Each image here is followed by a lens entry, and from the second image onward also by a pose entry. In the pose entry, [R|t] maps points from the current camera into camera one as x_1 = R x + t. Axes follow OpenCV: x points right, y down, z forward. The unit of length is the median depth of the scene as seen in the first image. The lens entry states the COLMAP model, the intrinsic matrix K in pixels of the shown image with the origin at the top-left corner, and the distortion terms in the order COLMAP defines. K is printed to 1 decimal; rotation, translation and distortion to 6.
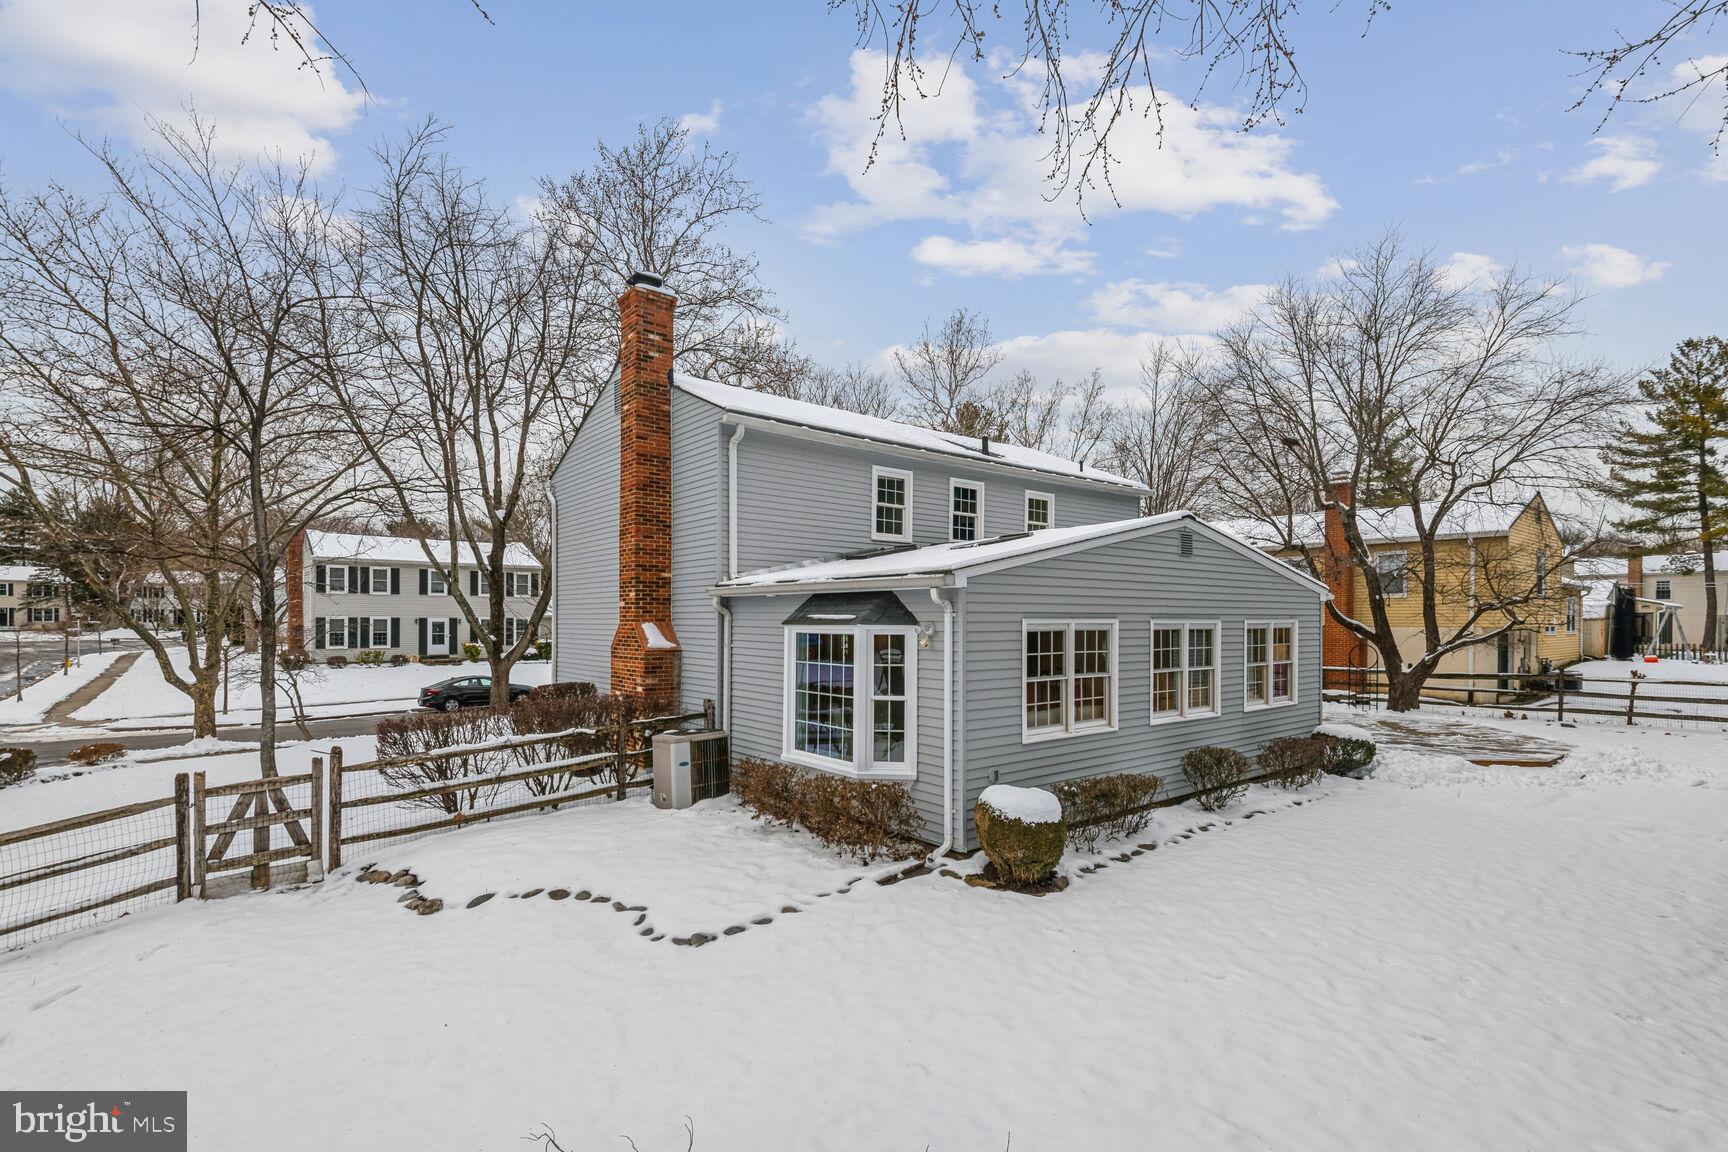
lens RADIAL K [[792.4, 0, 906.1], [0, 792.4, 586.8], [0, 0, 1]] dist [0.028528, -0.015337]
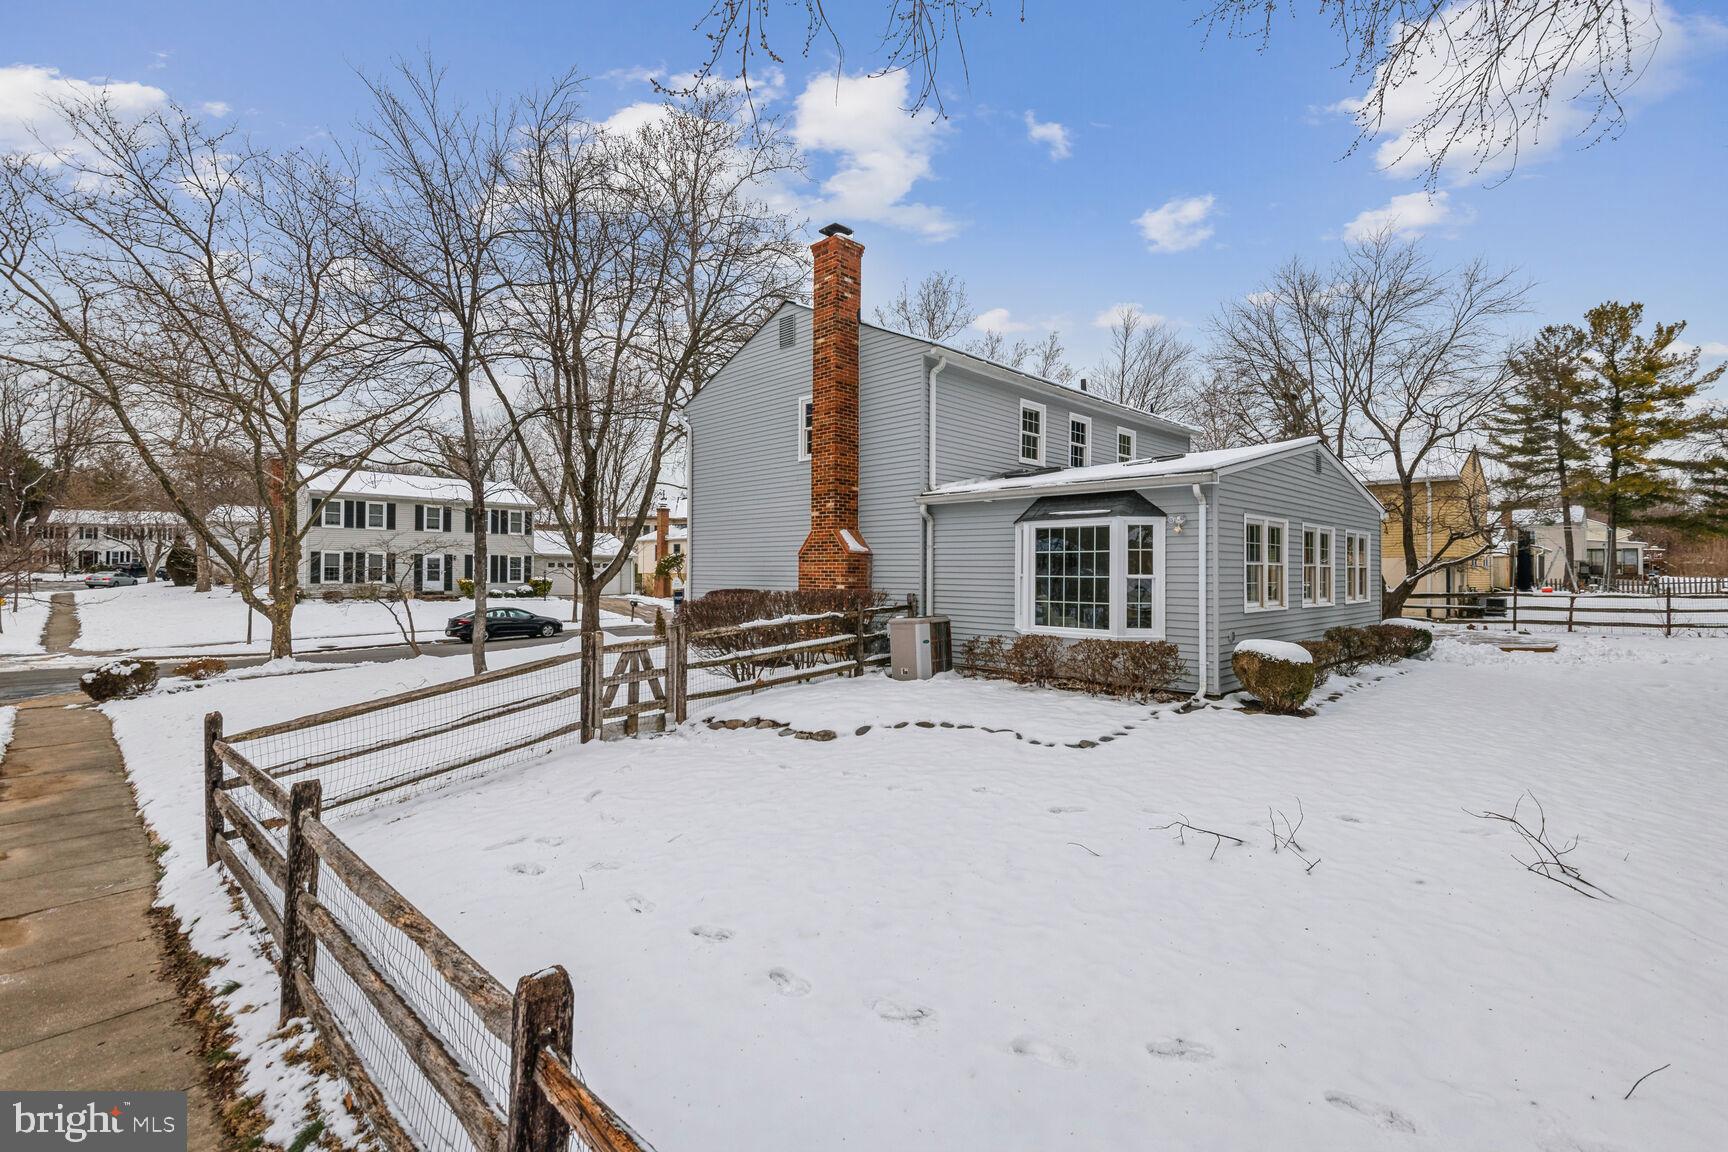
lens RADIAL K [[785.7, 0, 868.3], [0, 785.7, 537.5], [0, 0, 1]] dist [0.028190, -0.018573]
pose [[0.993831, 0.009106, 0.110532, -0.395954], [-0.007778, 0.999892, -0.012437, 0.067259], [-0.110633, 0.011500, 0.993795, -0.118019]]
